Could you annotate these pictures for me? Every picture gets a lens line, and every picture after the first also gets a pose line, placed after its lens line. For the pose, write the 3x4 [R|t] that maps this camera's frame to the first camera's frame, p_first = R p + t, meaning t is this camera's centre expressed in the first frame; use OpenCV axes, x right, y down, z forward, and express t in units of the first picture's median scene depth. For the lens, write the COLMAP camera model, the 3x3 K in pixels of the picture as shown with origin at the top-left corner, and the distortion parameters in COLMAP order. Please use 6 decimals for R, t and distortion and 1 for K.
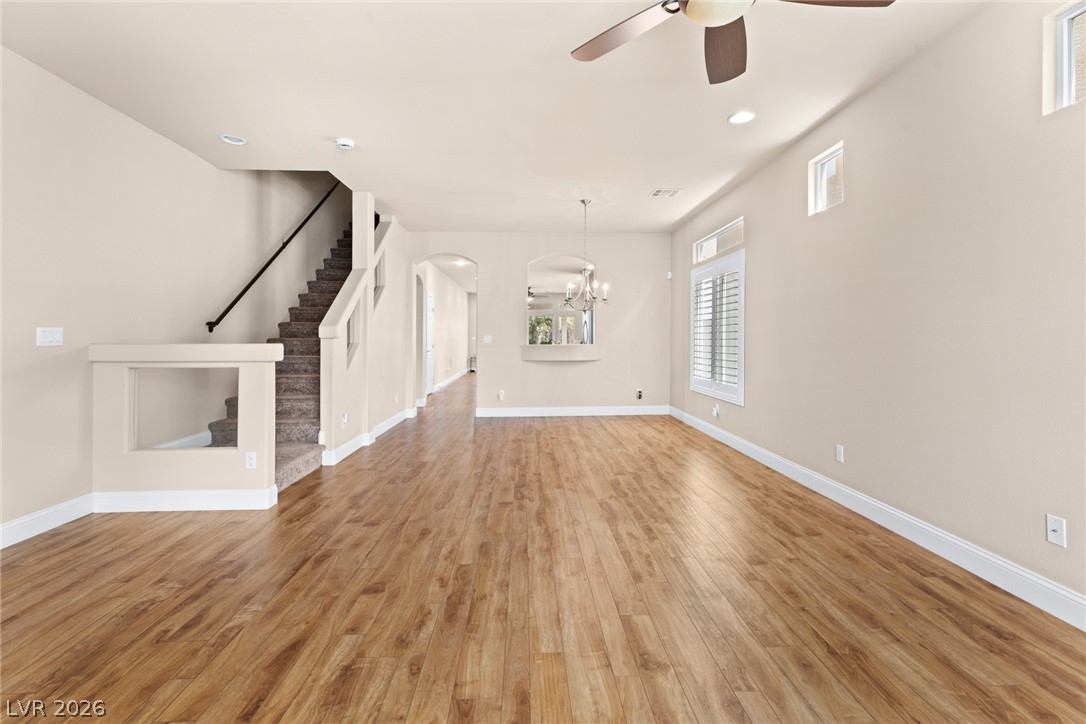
lens RADIAL K [[497.2, 0, 555.8], [0, 497.2, 340.4], [0, 0, 1]] dist [0.008275, -0.001568]
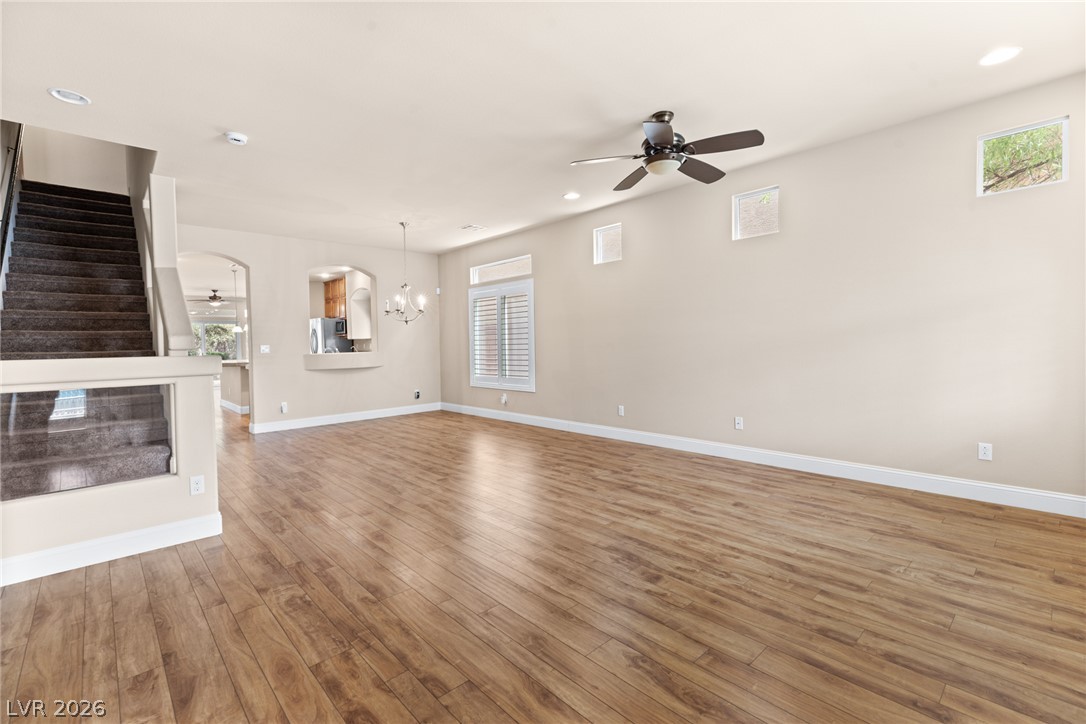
lens RADIAL K [[497.2, 0, 535.0], [0, 497.2, 359.6], [0, 0, 1]] dist [0.008275, -0.001568]
pose [[0.760778, -0.034890, 0.648074, -0.845941], [0.020099, 0.999342, 0.030208, -0.001758], [-0.648701, -0.009956, 0.760978, -0.096151]]
